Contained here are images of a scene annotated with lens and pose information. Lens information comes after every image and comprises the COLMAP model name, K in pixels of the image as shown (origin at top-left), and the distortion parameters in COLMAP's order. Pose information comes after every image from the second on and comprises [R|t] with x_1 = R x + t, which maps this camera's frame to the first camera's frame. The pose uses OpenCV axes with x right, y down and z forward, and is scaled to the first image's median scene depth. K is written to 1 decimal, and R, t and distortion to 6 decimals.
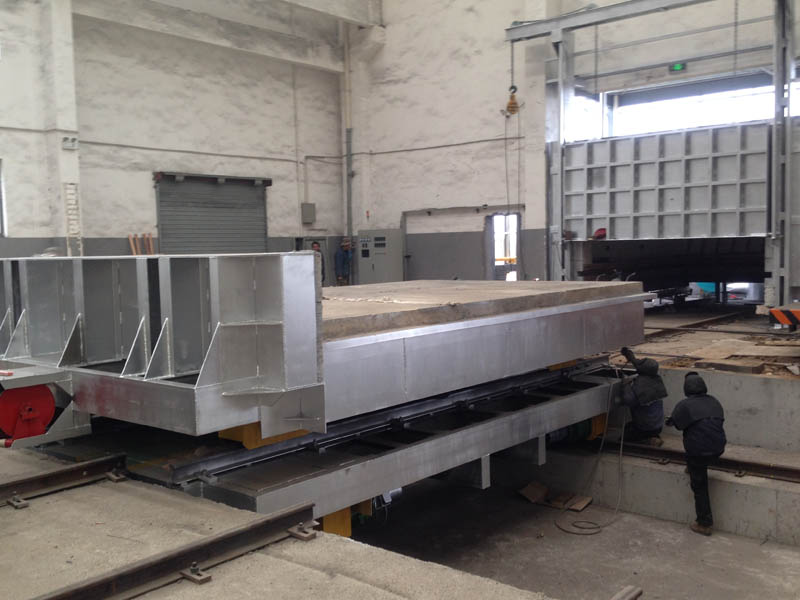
lens RADIAL K [[820.3, 0, 400.2], [0, 820.3, 311.5], [0, 0, 1]] dist [0.075310, 0.002391]
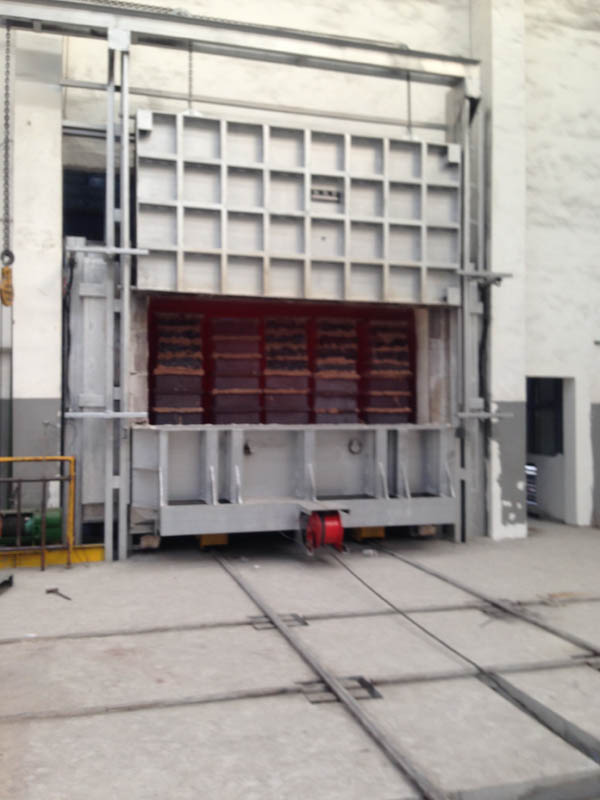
lens RADIAL K [[772.0, 0, 321.6], [0, 772.0, 416.8], [0, 0, 1]] dist [-0.055475, 0.029091]
pose [[0.546097, 0.026842, 0.837292, -0.123230], [0.054146, 0.996266, -0.067254, -0.044125], [-0.835970, 0.082063, 0.542605, 0.554010]]
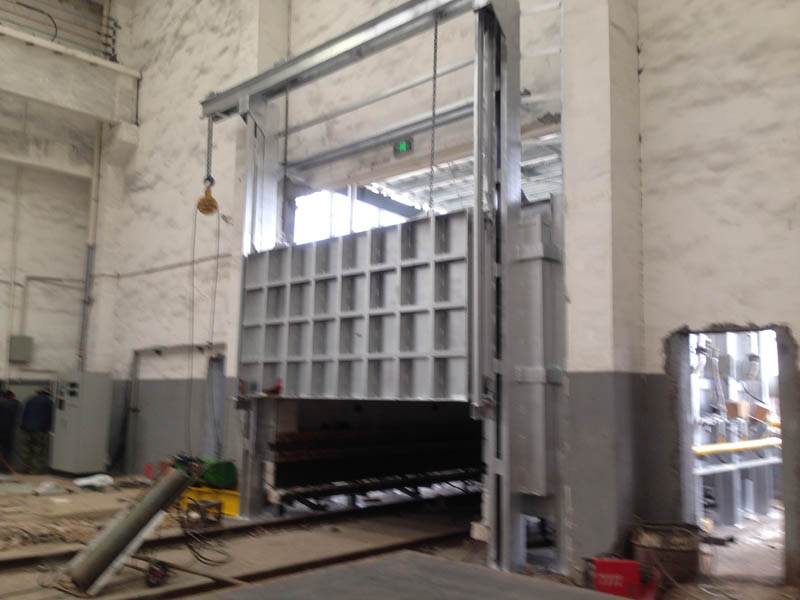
lens RADIAL K [[737.6, 0, 400.0], [0, 737.6, 300.0], [0, 0, 1]] dist [0.118775, -0.252891]
pose [[0.996754, 0.027470, -0.075676, 0.318910], [-0.042617, 0.977522, -0.206483, -0.038057], [0.068303, 0.209037, 0.975519, 0.363863]]
